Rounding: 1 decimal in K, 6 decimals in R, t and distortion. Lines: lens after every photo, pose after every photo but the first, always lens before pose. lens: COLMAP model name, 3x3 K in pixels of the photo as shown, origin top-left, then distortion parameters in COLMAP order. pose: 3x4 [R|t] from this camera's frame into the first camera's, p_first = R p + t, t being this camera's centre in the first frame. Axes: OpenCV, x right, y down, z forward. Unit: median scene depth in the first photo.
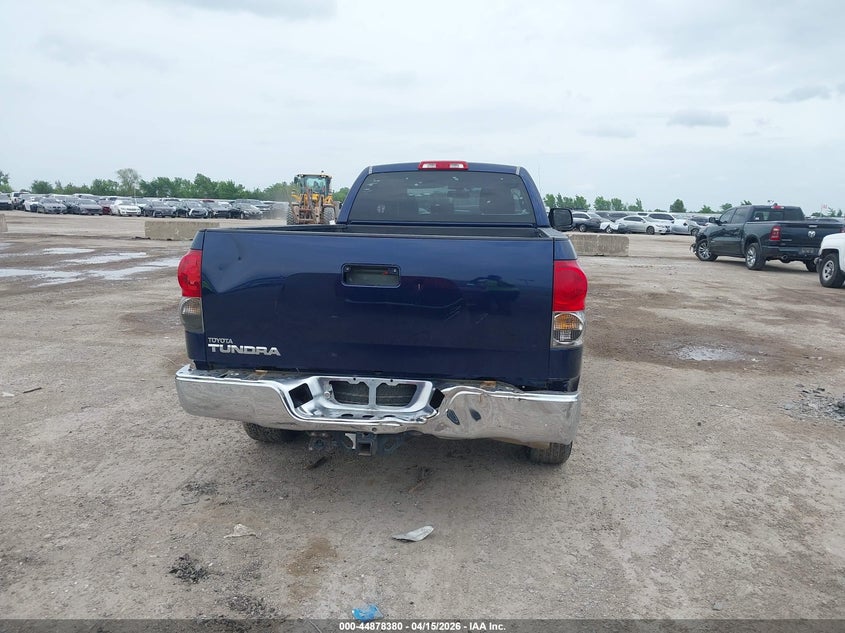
lens RADIAL K [[658.3, 0, 425.0], [0, 658.3, 316.9], [0, 0, 1]] dist [0.026968, -0.028579]
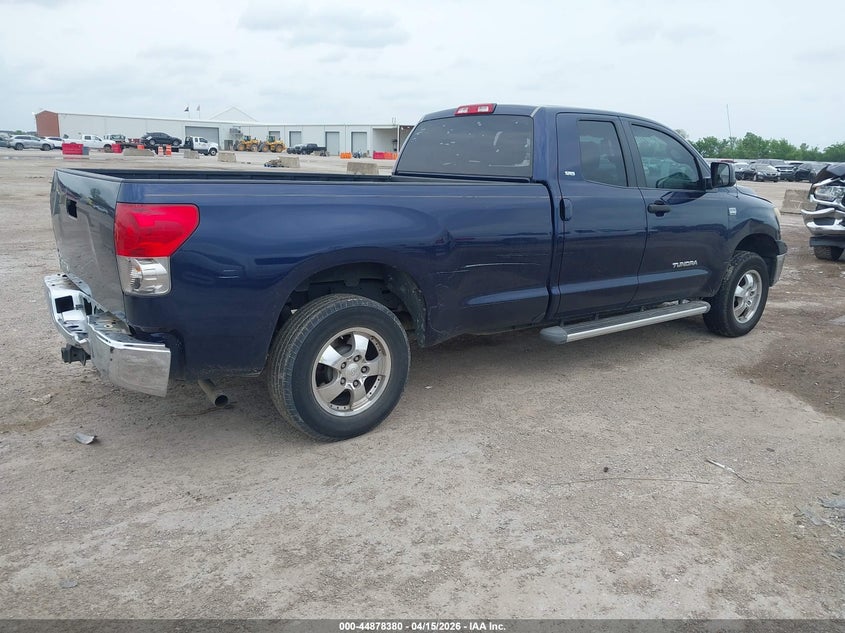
lens RADIAL K [[658.3, 0, 425.0], [0, 658.3, 316.9], [0, 0, 1]] dist [0.026968, -0.028579]
pose [[0.713067, 0.163890, -0.681671, 0.964215], [-0.125263, 0.986431, 0.106129, -0.061583], [0.689815, 0.009712, 0.723920, 0.479106]]
